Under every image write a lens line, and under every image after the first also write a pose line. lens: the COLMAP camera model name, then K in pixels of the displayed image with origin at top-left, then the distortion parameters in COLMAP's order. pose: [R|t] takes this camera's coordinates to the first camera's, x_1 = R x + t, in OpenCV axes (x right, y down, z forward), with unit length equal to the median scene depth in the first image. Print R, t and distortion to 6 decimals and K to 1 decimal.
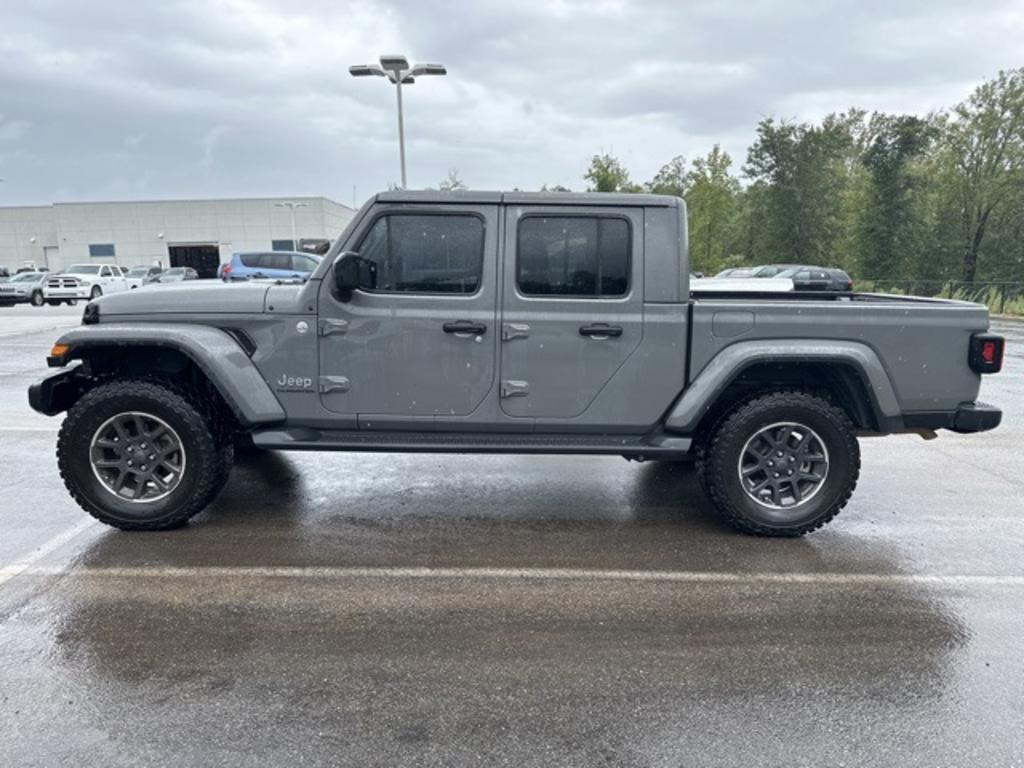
lens RADIAL K [[730.2, 0, 508.0], [0, 730.2, 384.9], [0, 0, 1]] dist [0.045195, -0.037222]
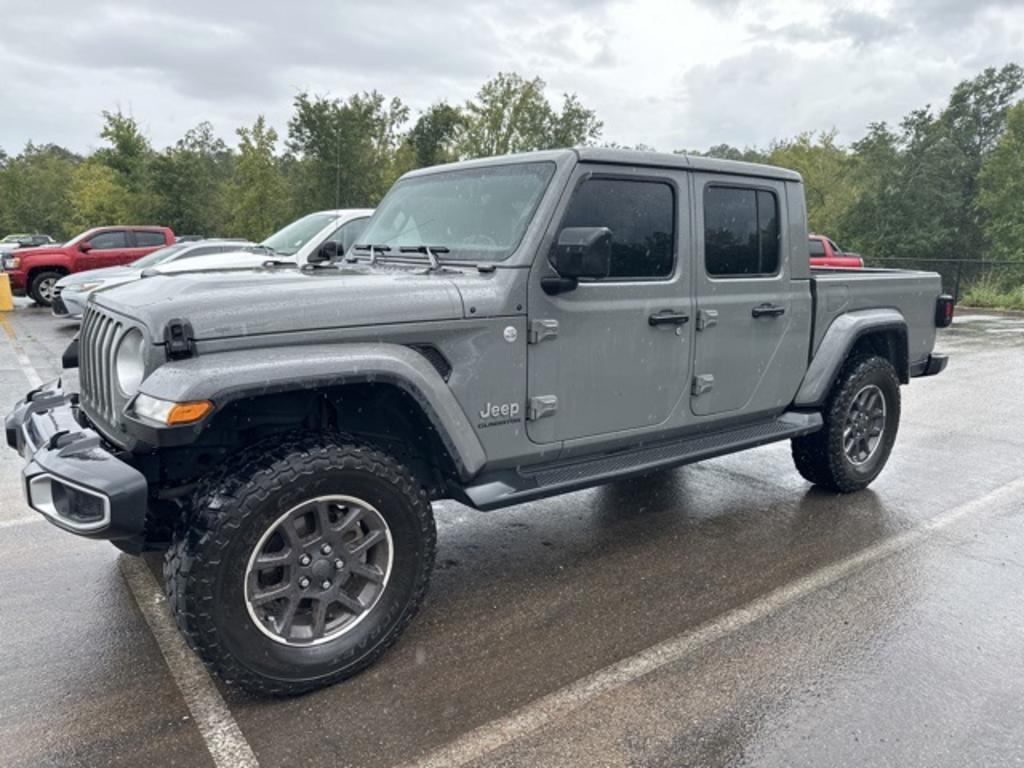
lens RADIAL K [[730.2, 0, 502.6], [0, 730.2, 385.5], [0, 0, 1]] dist [0.045195, -0.037222]
pose [[0.814713, -0.119838, 0.567346, -0.691859], [0.100106, 0.992789, 0.065949, -0.075366], [-0.571158, 0.003065, 0.820834, 0.413248]]
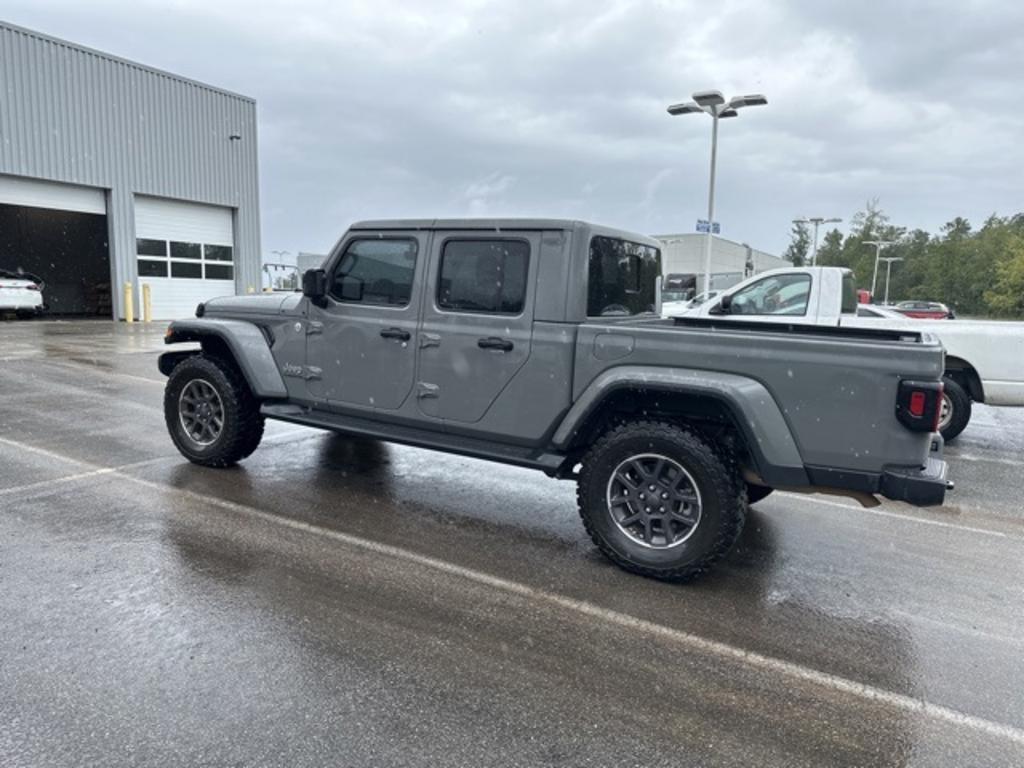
lens RADIAL K [[730.2, 0, 492.2], [0, 730.2, 384.1], [0, 0, 1]] dist [0.045195, -0.037222]
pose [[0.847762, 0.093802, -0.522016, 0.683674], [-0.119286, 0.992742, -0.015335, 0.000677], [0.516788, 0.075269, 0.852798, 0.084932]]
